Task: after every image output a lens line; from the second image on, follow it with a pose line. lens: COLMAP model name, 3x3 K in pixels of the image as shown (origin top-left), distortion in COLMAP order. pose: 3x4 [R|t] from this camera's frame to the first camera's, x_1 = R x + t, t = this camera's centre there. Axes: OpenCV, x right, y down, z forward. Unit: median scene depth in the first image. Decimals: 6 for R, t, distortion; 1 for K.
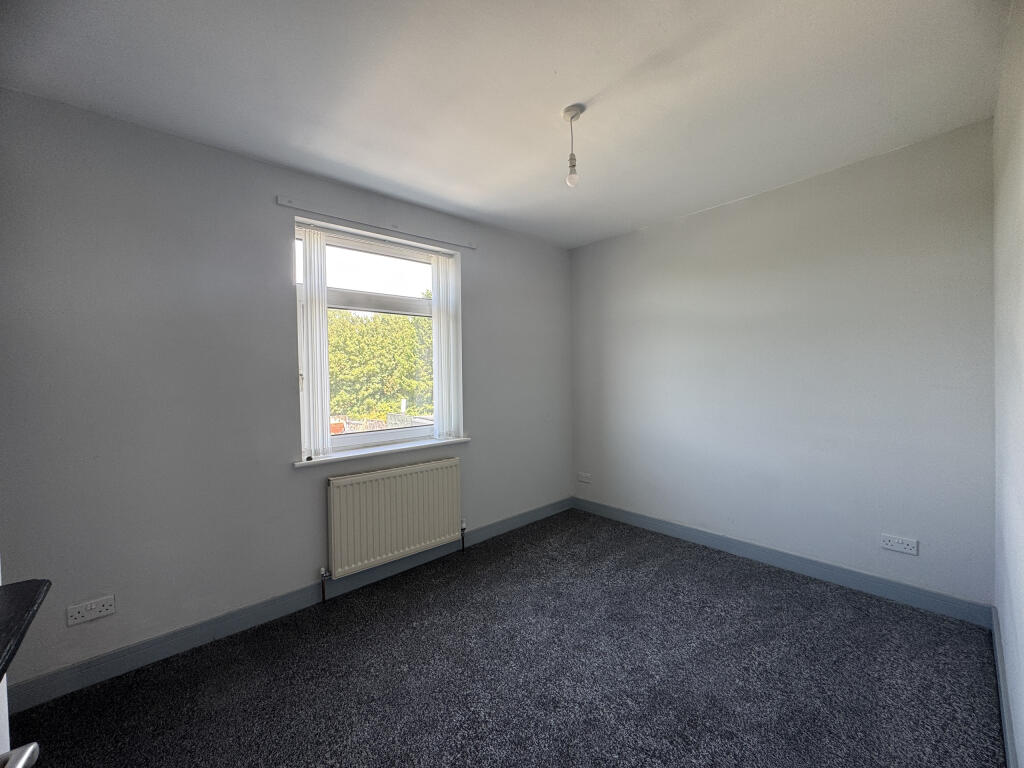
lens RADIAL K [[410.5, 0, 512.3], [0, 410.5, 381.4], [0, 0, 1]] dist [0.002769, 0.000414]
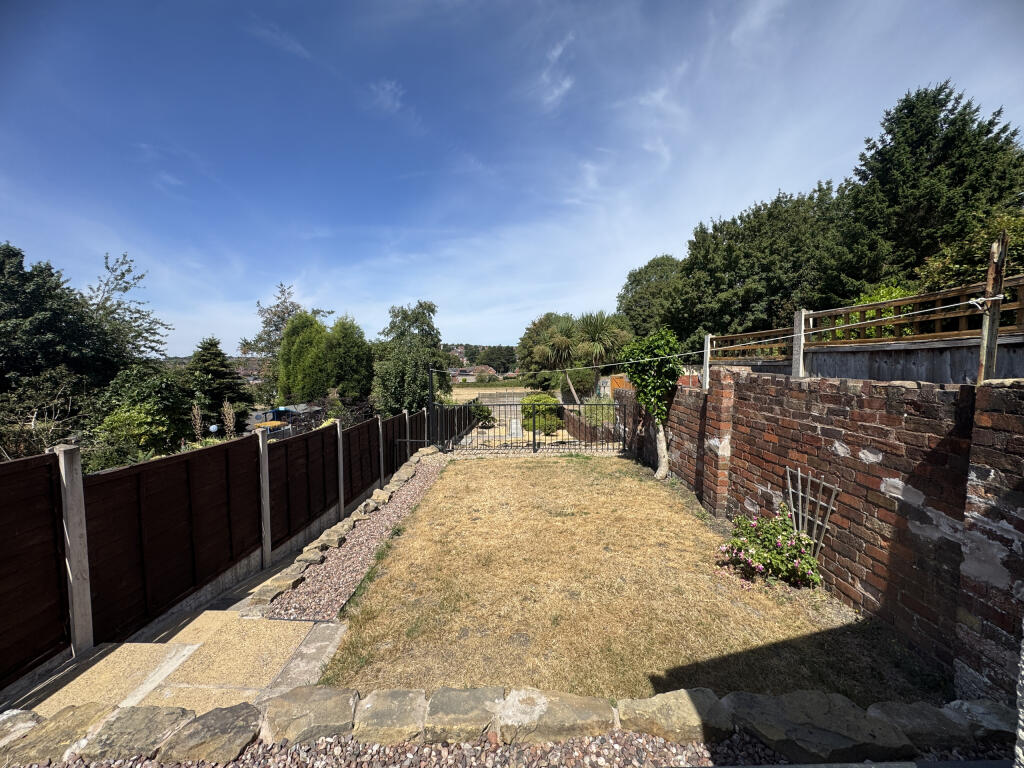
lens RADIAL K [[410.5, 0, 512.0], [0, 410.5, 387.1], [0, 0, 1]] dist [0.002769, 0.000414]
pose [[0.735334, 0.053356, -0.675601, -0.180924], [-0.013506, 0.997852, 0.064106, 0.082983], [0.677570, -0.038014, 0.734475, 0.291220]]
